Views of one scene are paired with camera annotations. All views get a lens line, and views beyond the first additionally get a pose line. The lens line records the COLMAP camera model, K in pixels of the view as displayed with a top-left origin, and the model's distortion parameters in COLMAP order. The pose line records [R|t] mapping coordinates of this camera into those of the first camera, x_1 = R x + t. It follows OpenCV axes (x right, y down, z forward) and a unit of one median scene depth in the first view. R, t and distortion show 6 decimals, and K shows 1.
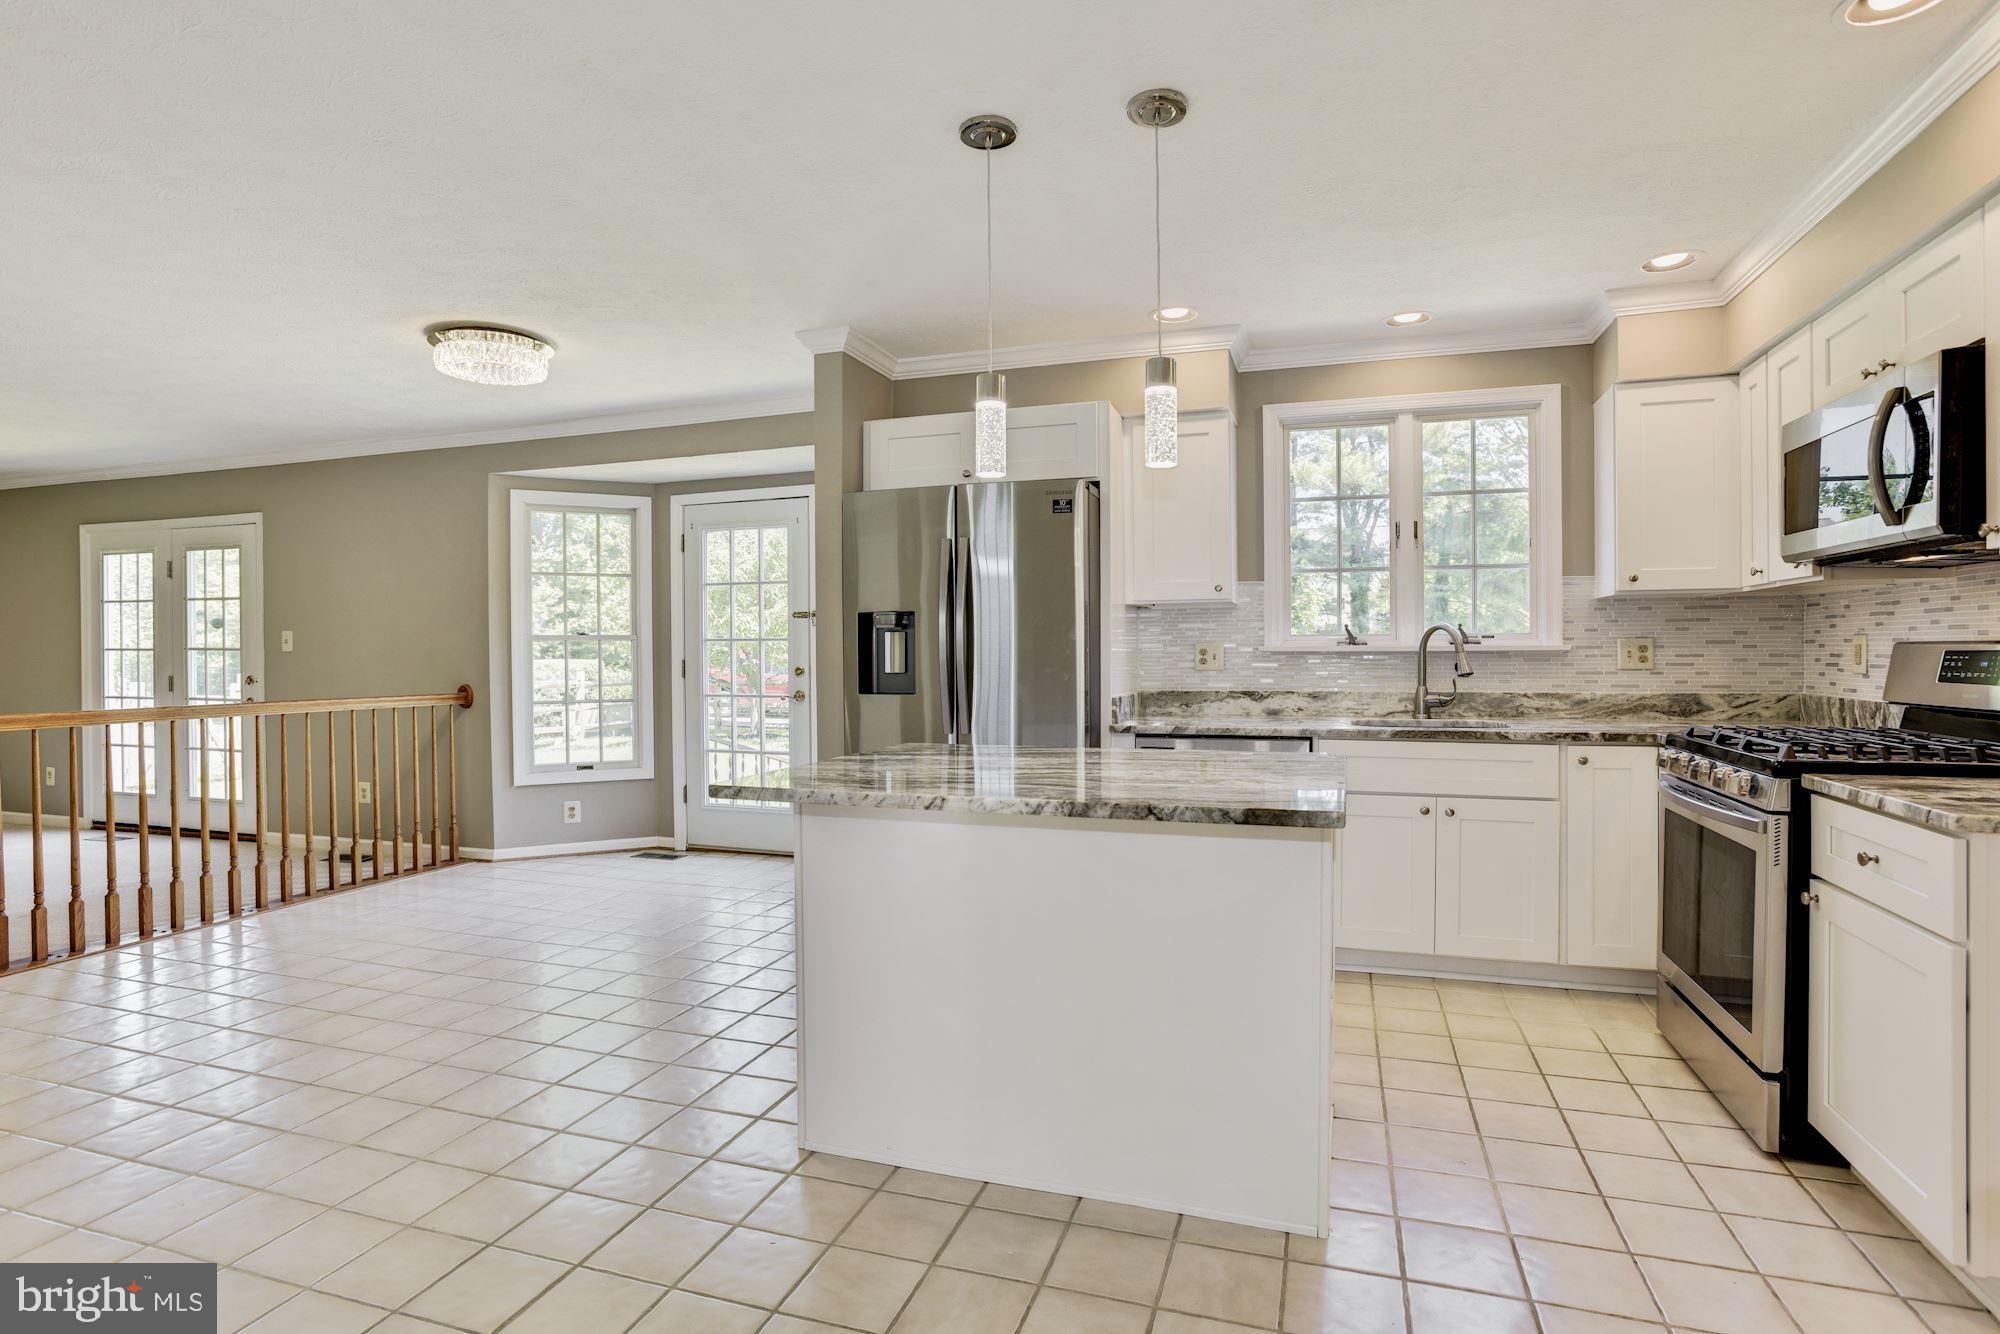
lens RADIAL K [[977.7, 0, 987.5], [0, 977.7, 651.5], [0, 0, 1]] dist [-0.044047, 0.018024]
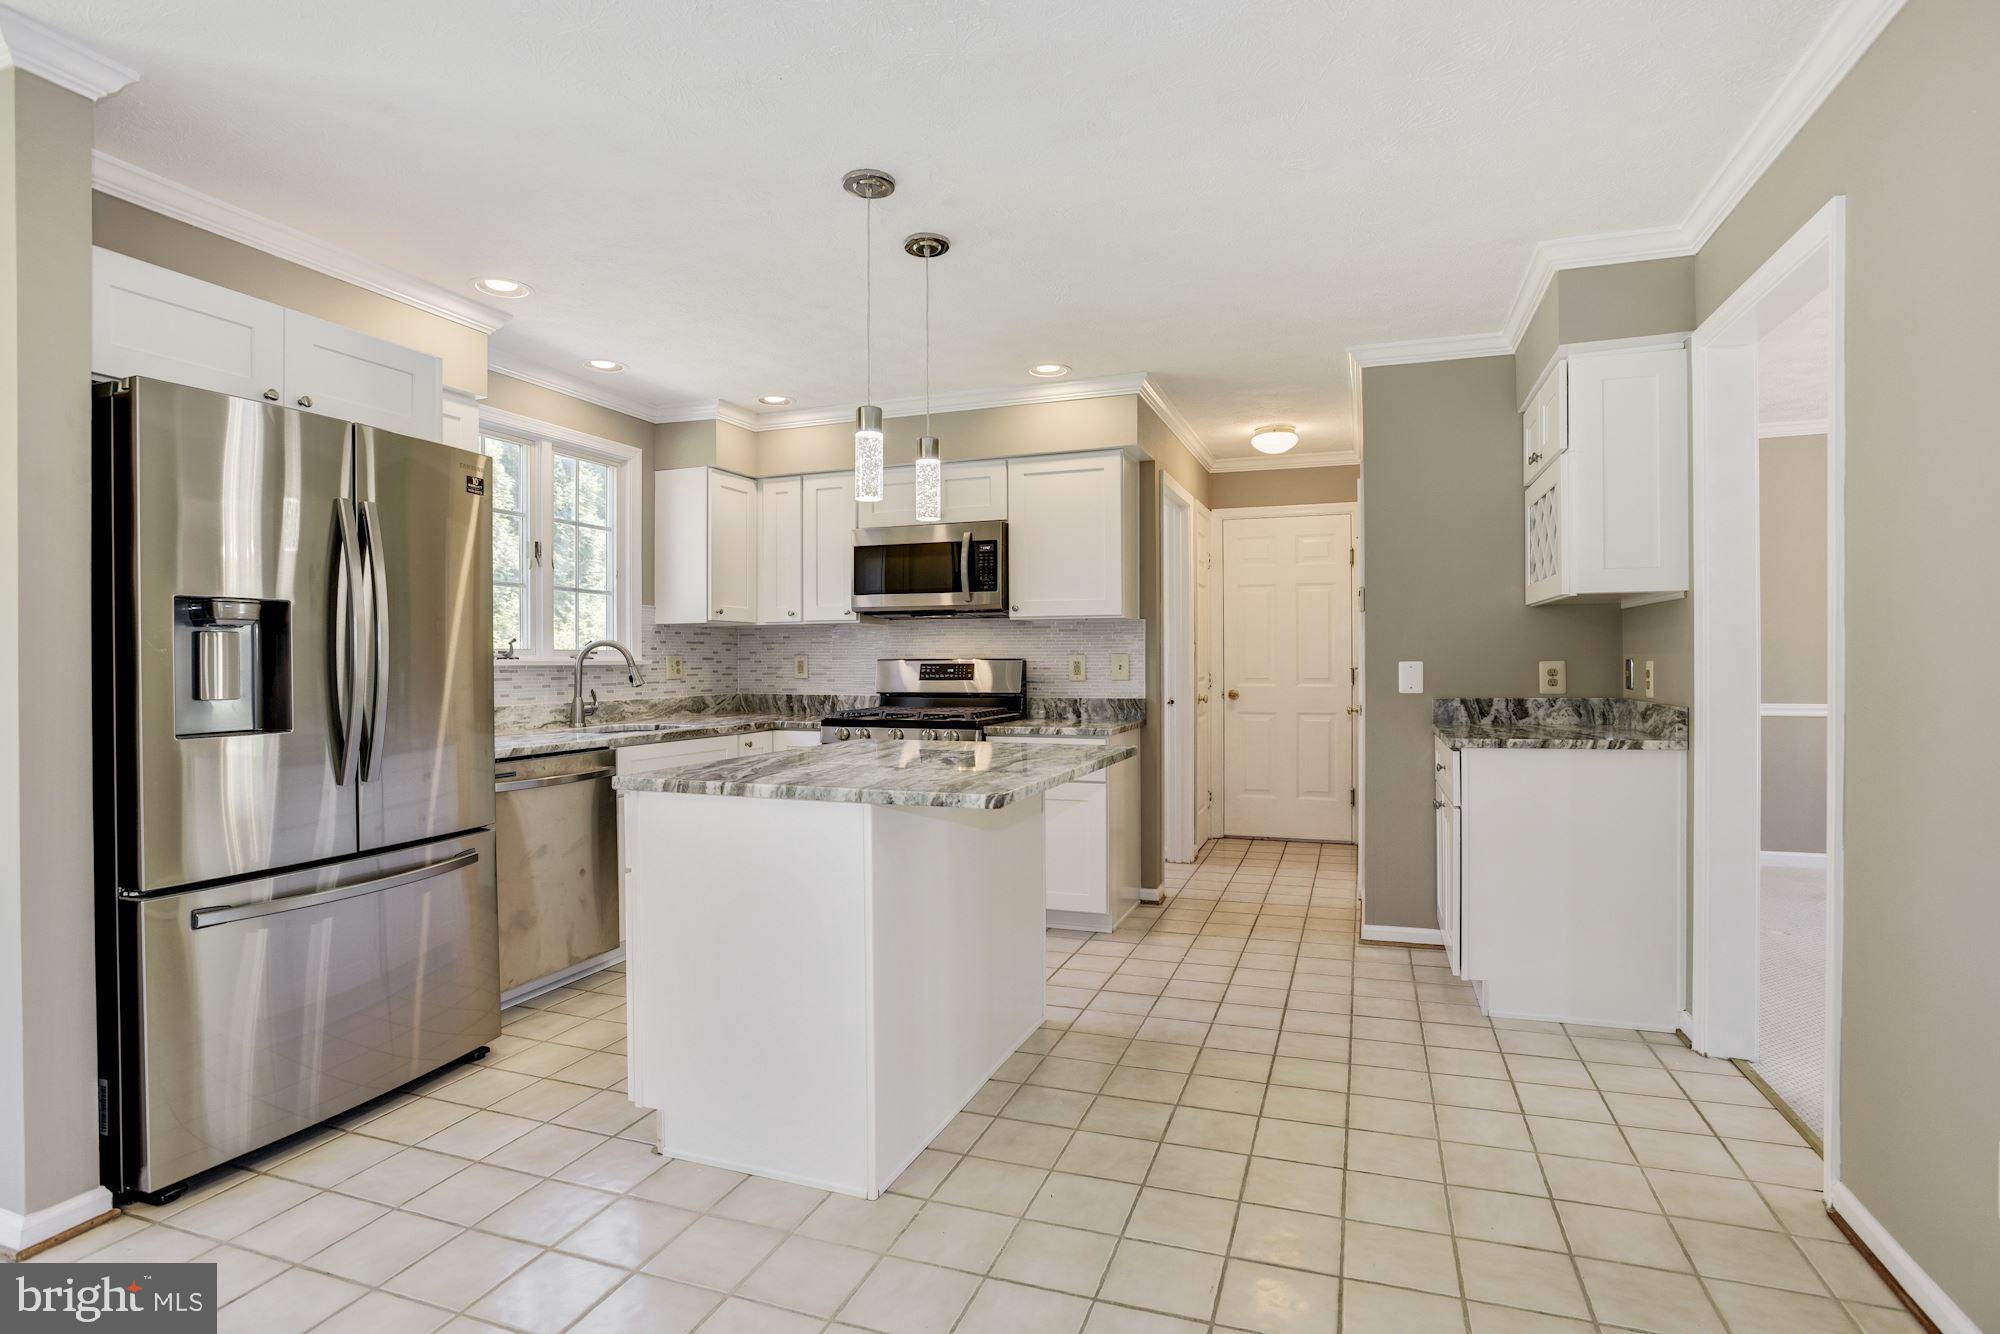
lens RADIAL K [[977.7, 0, 994.0], [0, 977.7, 661.9], [0, 0, 1]] dist [-0.044047, 0.018024]
pose [[0.058910, 0.004400, 0.998254, -0.642713], [0.005185, 0.999975, -0.004713, 0.003771], [-0.998250, 0.005454, 0.058886, 0.482076]]
